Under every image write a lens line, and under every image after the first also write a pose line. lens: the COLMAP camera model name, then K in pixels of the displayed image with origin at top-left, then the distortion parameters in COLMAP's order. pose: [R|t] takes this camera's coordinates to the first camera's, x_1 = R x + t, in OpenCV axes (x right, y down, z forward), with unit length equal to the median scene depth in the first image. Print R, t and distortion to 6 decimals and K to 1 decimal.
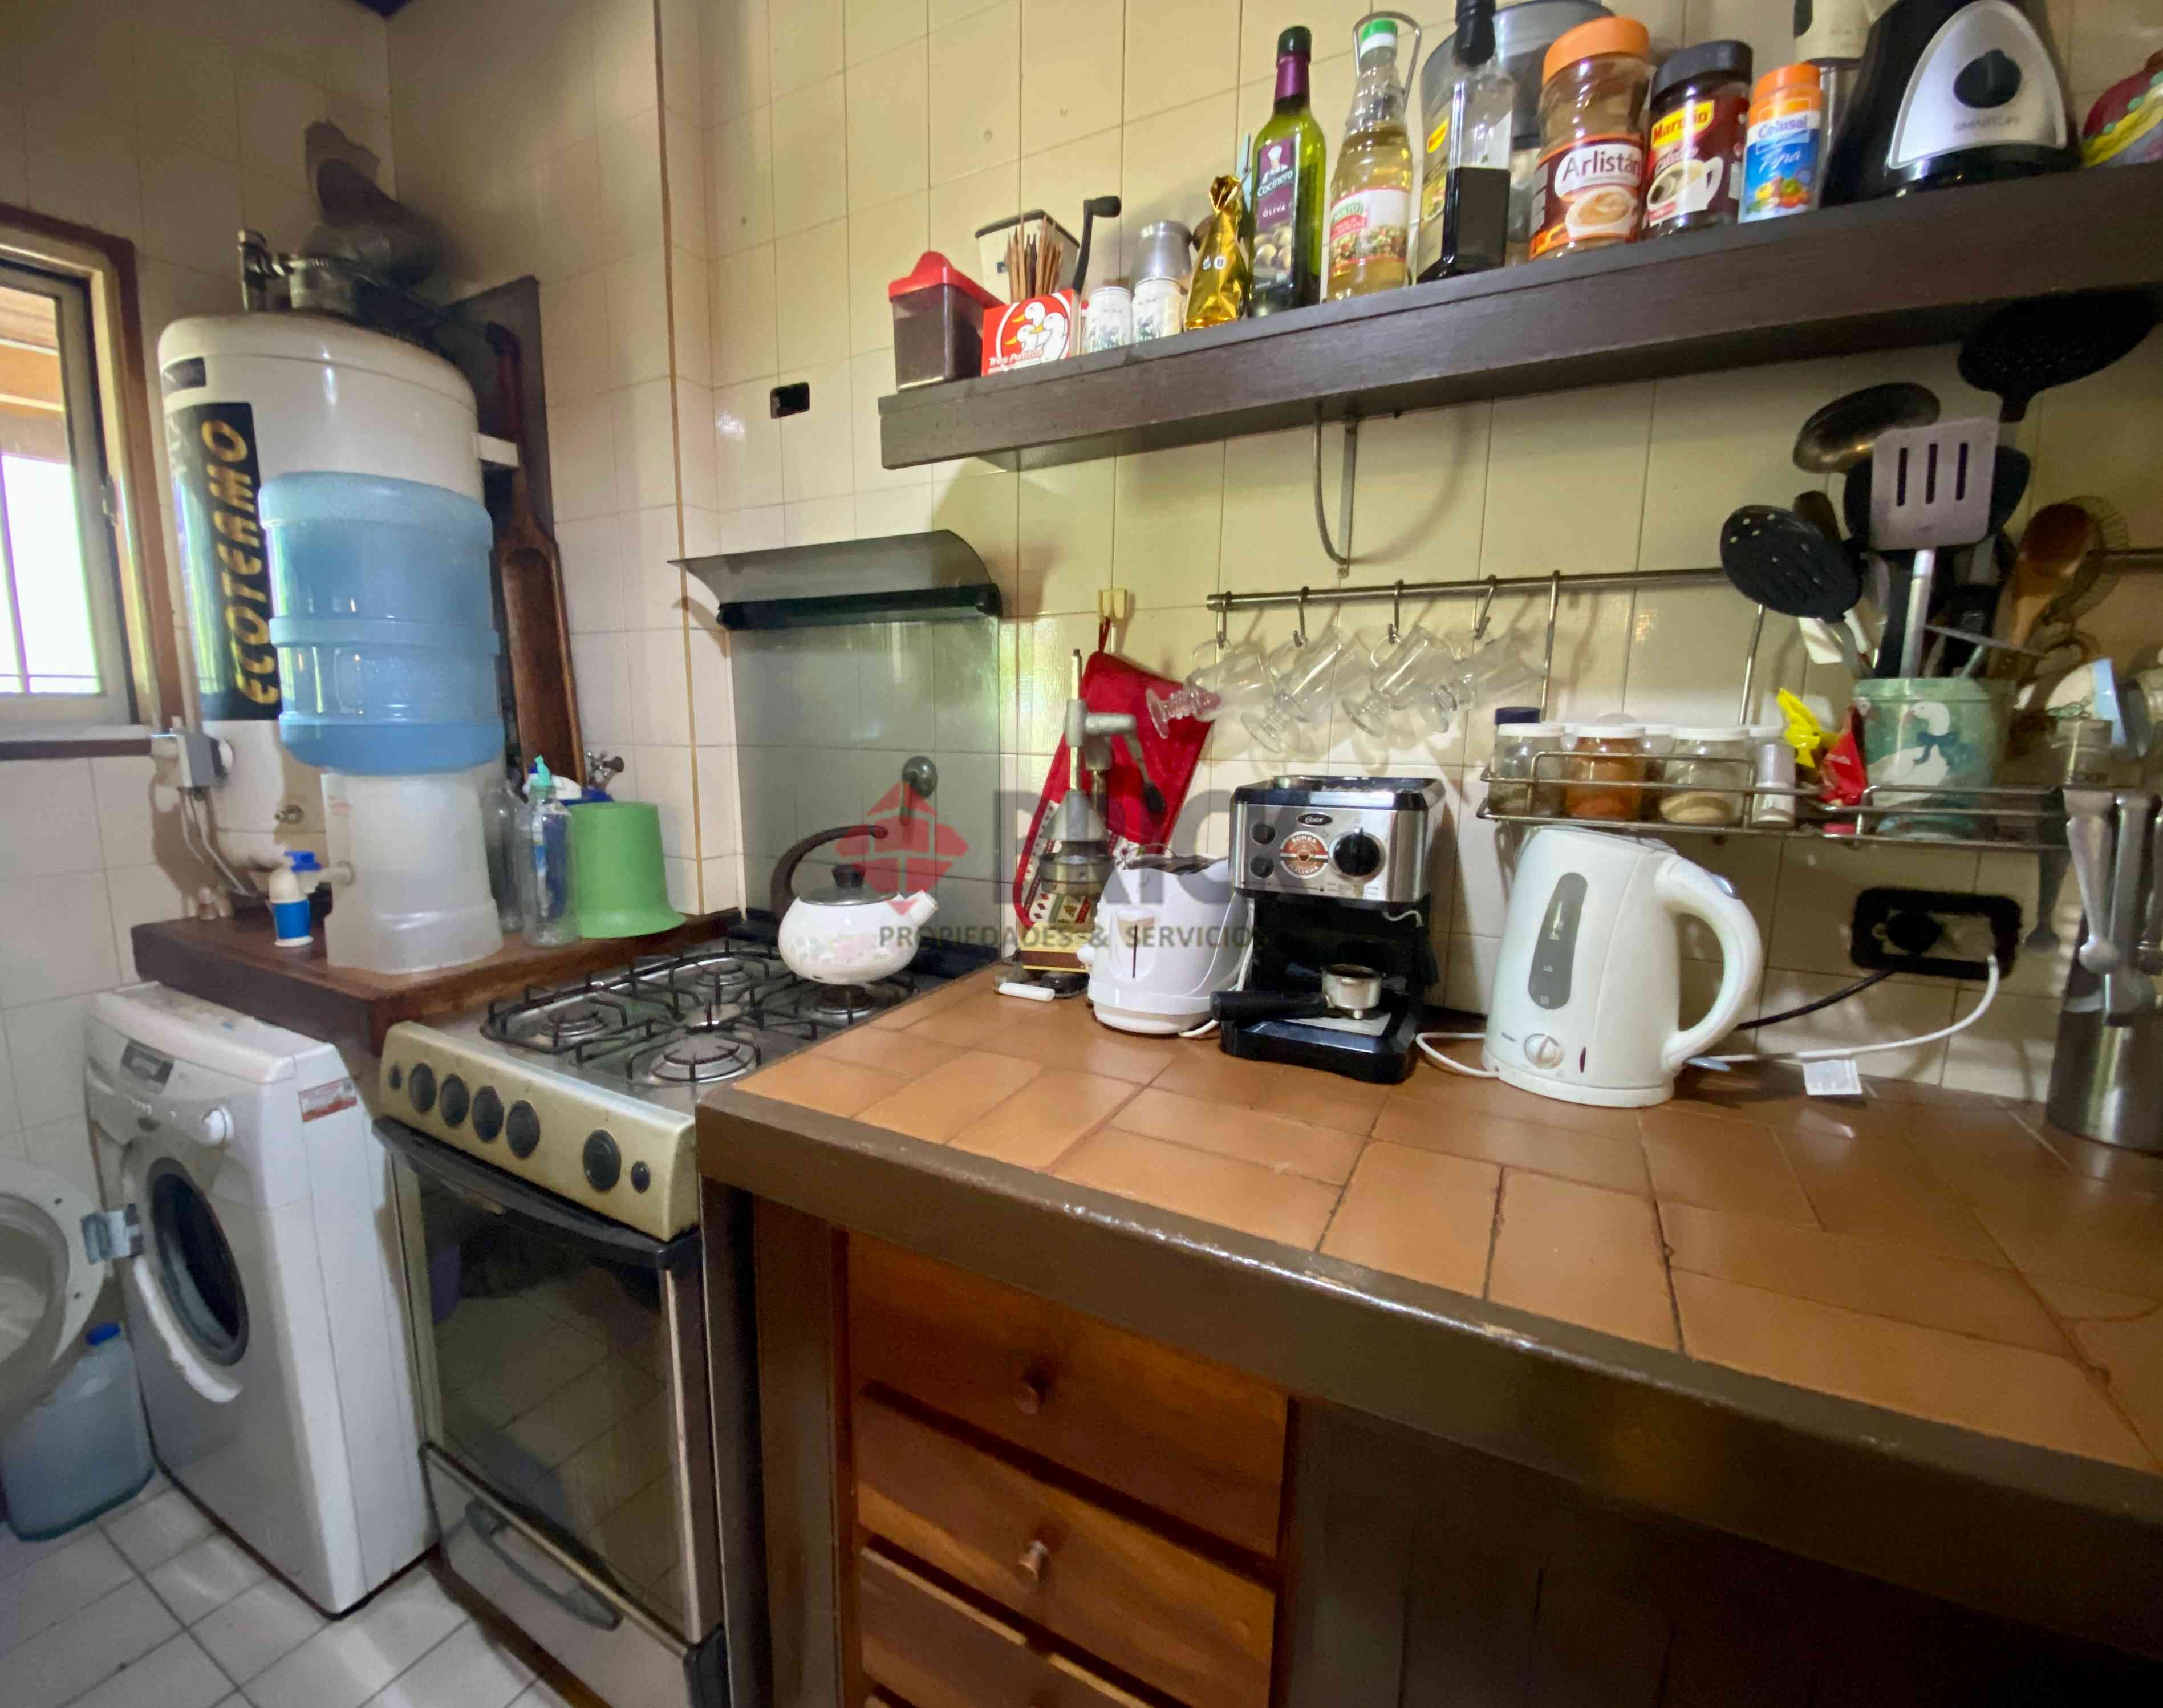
lens RADIAL K [[915.2, 0, 1081.5], [0, 915.2, 854.0], [0, 0, 1]] dist [-0.008374, -0.000203]
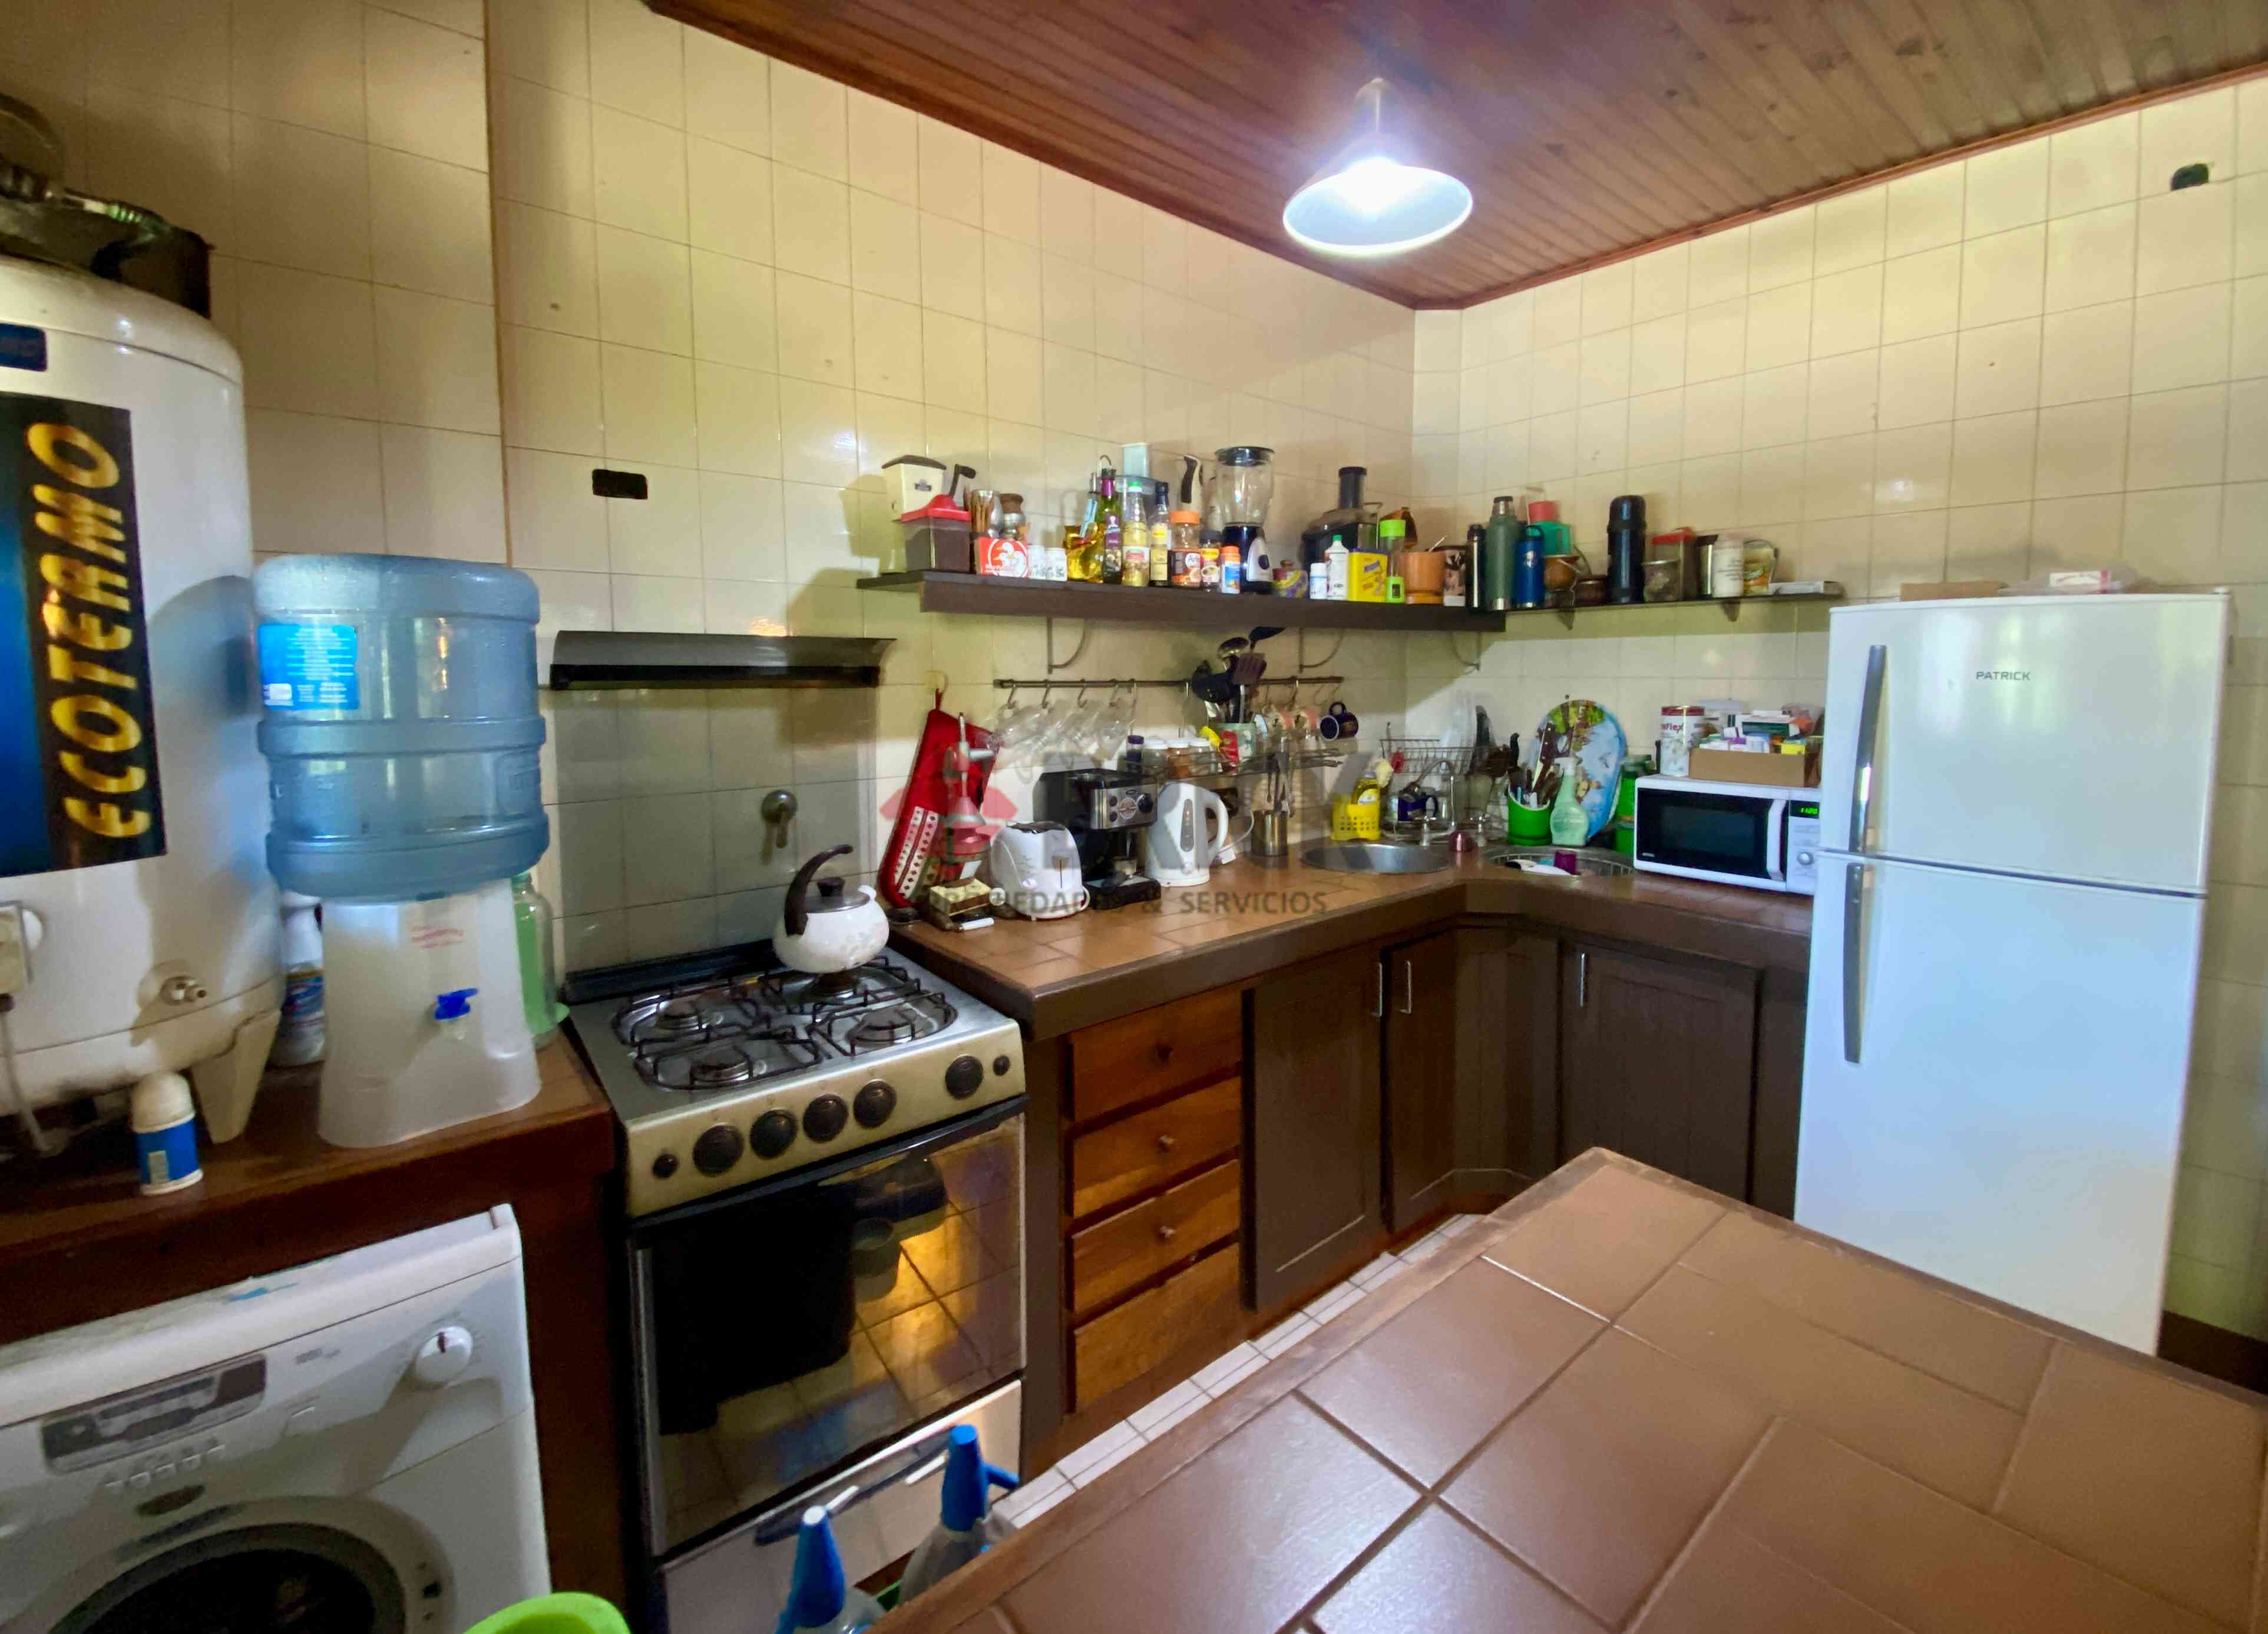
lens RADIAL K [[942.6, 0, 1126.9], [0, 942.6, 727.5], [0, 0, 1]] dist [-0.000786, -0.000275]
pose [[0.381197, -0.066871, 0.922072, -1.307396], [0.138773, 0.990219, 0.014443, -0.159879], [-0.914019, 0.122453, 0.386749, 0.047322]]
